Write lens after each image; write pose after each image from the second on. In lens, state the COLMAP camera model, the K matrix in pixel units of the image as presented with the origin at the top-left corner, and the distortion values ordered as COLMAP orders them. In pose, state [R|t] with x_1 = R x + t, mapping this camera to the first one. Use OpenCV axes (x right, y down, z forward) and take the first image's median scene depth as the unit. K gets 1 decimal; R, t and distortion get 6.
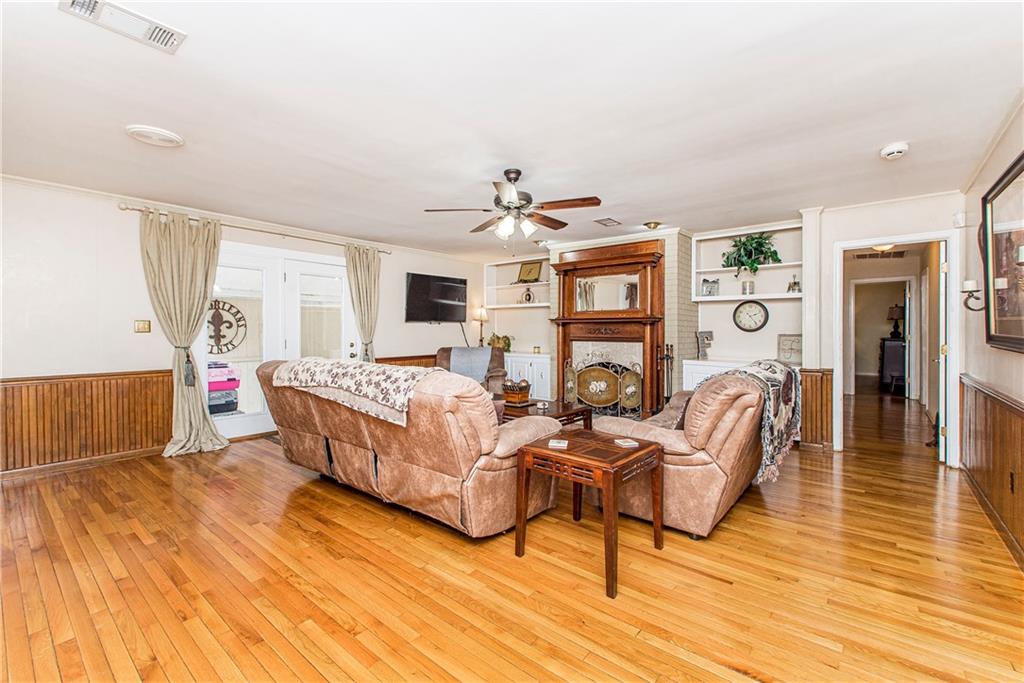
lens RADIAL K [[445.2, 0, 511.1], [0, 445.2, 335.9], [0, 0, 1]] dist [-0.001137, -0.000217]
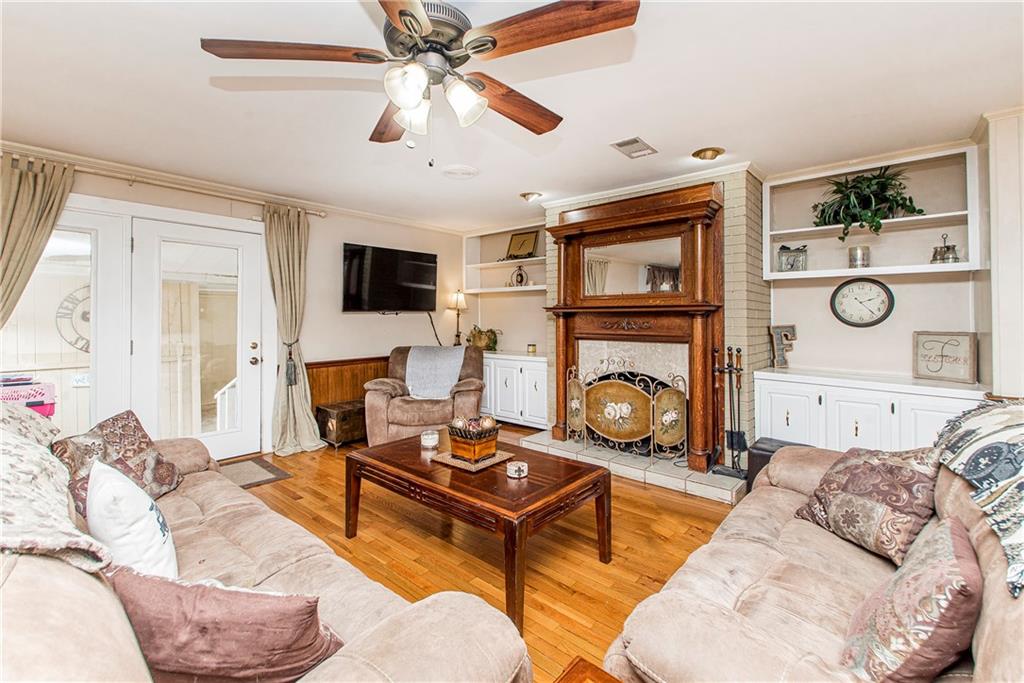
lens RADIAL K [[445.2, 0, 491.3], [0, 445.2, 314.5], [0, 0, 1]] dist [-0.001137, -0.000217]
pose [[0.997700, -0.000516, -0.067779, 0.051875], [-0.000842, 0.999800, -0.020000, -0.013327], [0.067776, 0.020011, 0.997500, 0.316814]]
